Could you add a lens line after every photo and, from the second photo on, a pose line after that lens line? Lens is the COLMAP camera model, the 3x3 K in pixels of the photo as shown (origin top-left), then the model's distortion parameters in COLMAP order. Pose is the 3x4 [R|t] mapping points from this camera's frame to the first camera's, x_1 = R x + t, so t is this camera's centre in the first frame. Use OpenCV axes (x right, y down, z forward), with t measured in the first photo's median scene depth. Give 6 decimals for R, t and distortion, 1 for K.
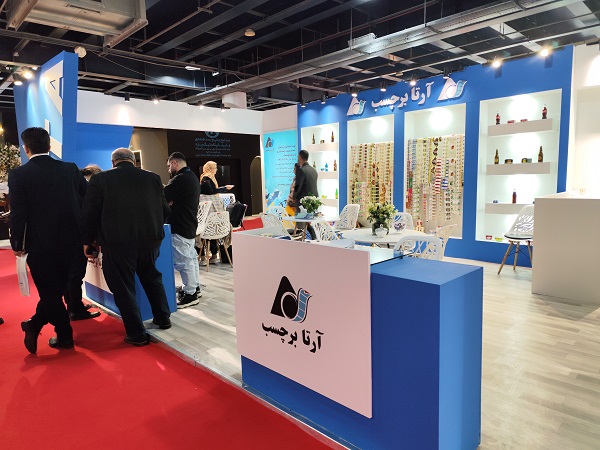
lens RADIAL K [[406.7, 0, 302.5], [0, 406.7, 225.5], [0, 0, 1]] dist [0.032809, -0.029621]
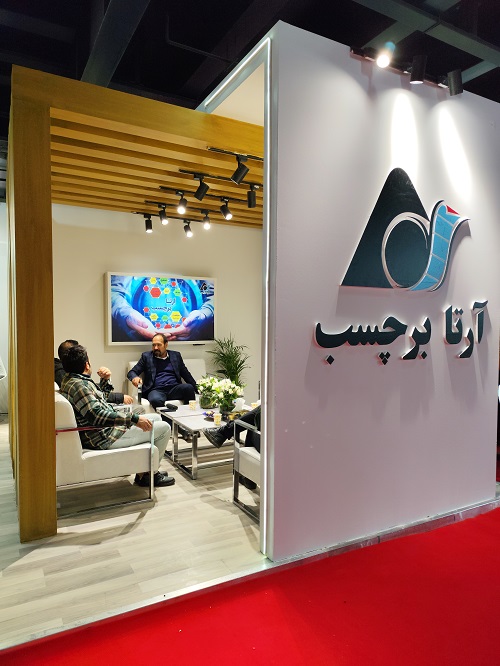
lens RADIAL K [[451.4, 0, 244.8], [0, 451.4, 330.1], [0, 0, 1]] dist [0.032809, -0.029621]
pose [[0.290375, 0.036807, 0.956205, -0.156241], [0.095299, 0.993180, -0.067170, 0.096026], [-0.952156, 0.110630, 0.284887, 0.354618]]
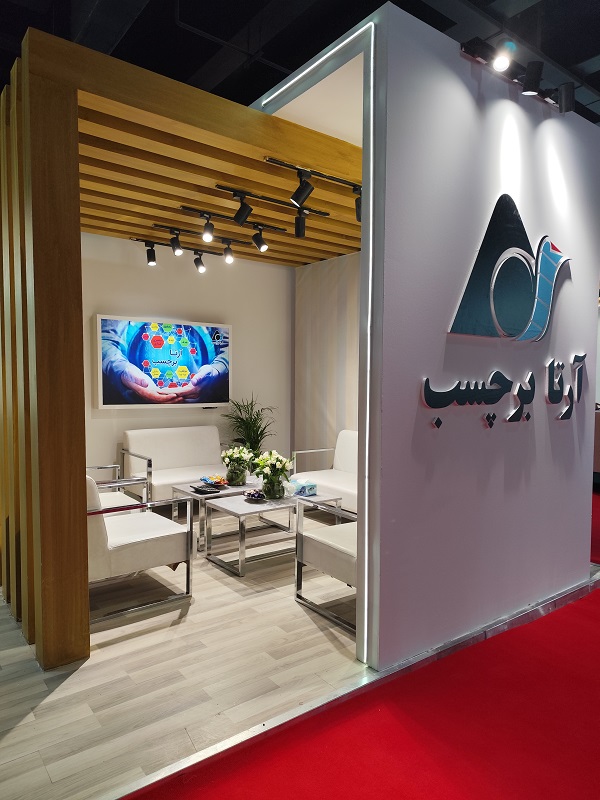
lens RADIAL K [[542.3, 0, 297.7], [0, 542.3, 397.6], [0, 0, 1]] dist [0.032809, -0.029621]
pose [[0.149524, 0.025469, 0.988430, -0.157156], [0.105450, 0.993556, -0.041553, 0.094131], [-0.983119, 0.110443, 0.145874, 0.380812]]
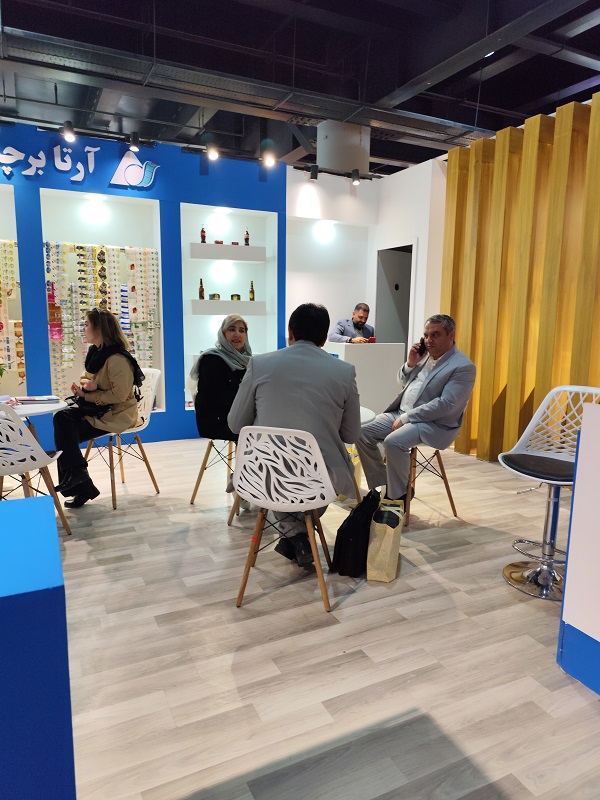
lens RADIAL K [[542.3, 0, 296.8], [0, 542.3, 399.7], [0, 0, 1]] dist [0.032809, -0.029621]
pose [[0.332871, -0.112295, 0.936262, -0.331258], [0.089760, 0.992149, 0.087085, -0.039640], [-0.938691, 0.055051, 0.340337, 0.473554]]
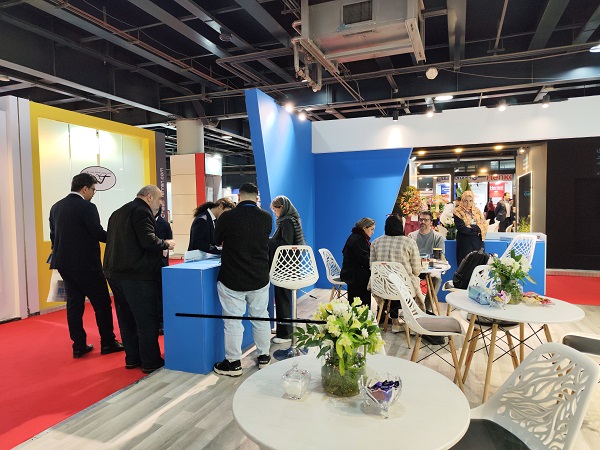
lens RADIAL K [[406.7, 0, 303.7], [0, 406.7, 229.6], [0, 0, 1]] dist [0.032809, -0.029621]
pose [[0.405435, 0.077631, -0.910822, 0.322806], [-0.113242, 0.992978, 0.034225, -0.085376], [0.907083, 0.089267, 0.411379, 0.515475]]
